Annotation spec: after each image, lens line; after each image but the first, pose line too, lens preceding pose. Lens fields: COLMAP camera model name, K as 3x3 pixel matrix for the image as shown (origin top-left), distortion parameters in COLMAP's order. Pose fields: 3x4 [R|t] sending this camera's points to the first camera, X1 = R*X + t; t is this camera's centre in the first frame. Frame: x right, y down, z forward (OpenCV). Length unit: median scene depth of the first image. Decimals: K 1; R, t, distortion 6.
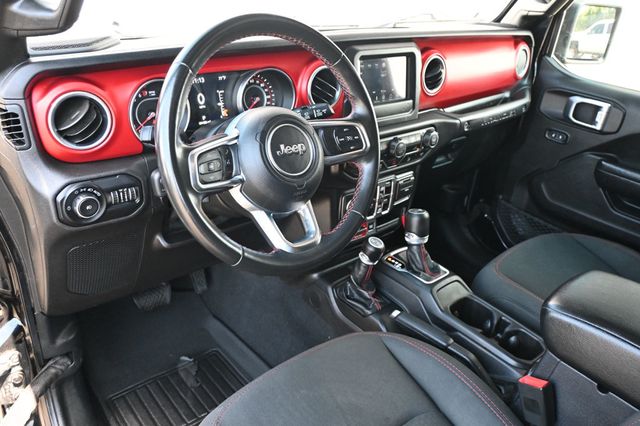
lens RADIAL K [[526.4, 0, 320.0], [0, 526.4, 213.0], [0, 0, 1]] dist [0.013992, -0.000713]
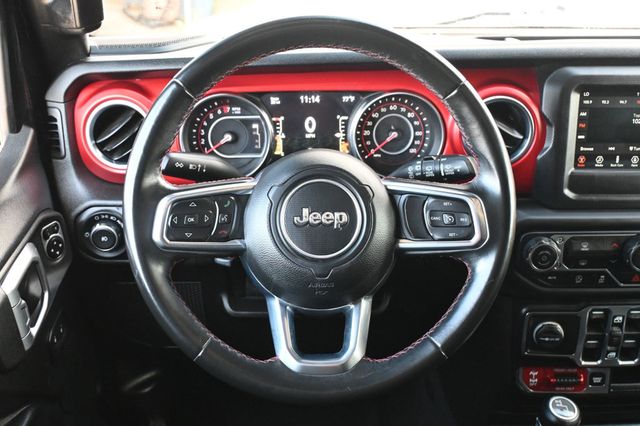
lens RADIAL K [[758.8, 0, 320.0], [0, 758.8, 213.0], [0, 0, 1]] dist [0.006364, 0.030789]
pose [[0.774654, 0.191297, -0.602758, 0.448964], [-0.233585, 0.972300, 0.008380, -0.118283], [0.587665, 0.134304, 0.797880, 0.216316]]
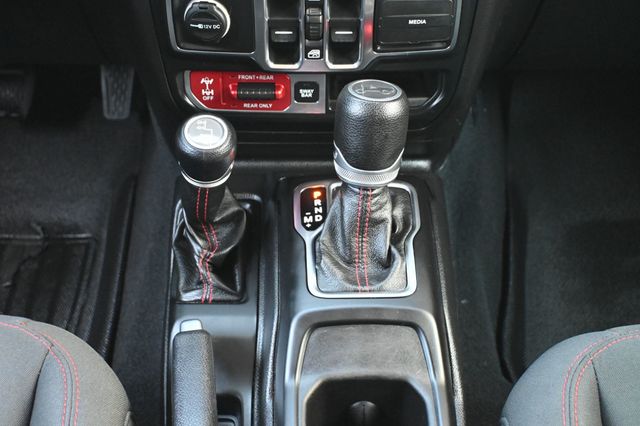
lens RADIAL K [[968.1, 0, 320.0], [0, 968.1, 213.0], [0, 0, 1]] dist [0.028026, 0.095187]
pose [[0.756157, 0.387838, -0.527075, 0.682555], [-0.245190, 0.914686, 0.321298, -0.161775], [0.606720, -0.113718, 0.786740, 0.651696]]
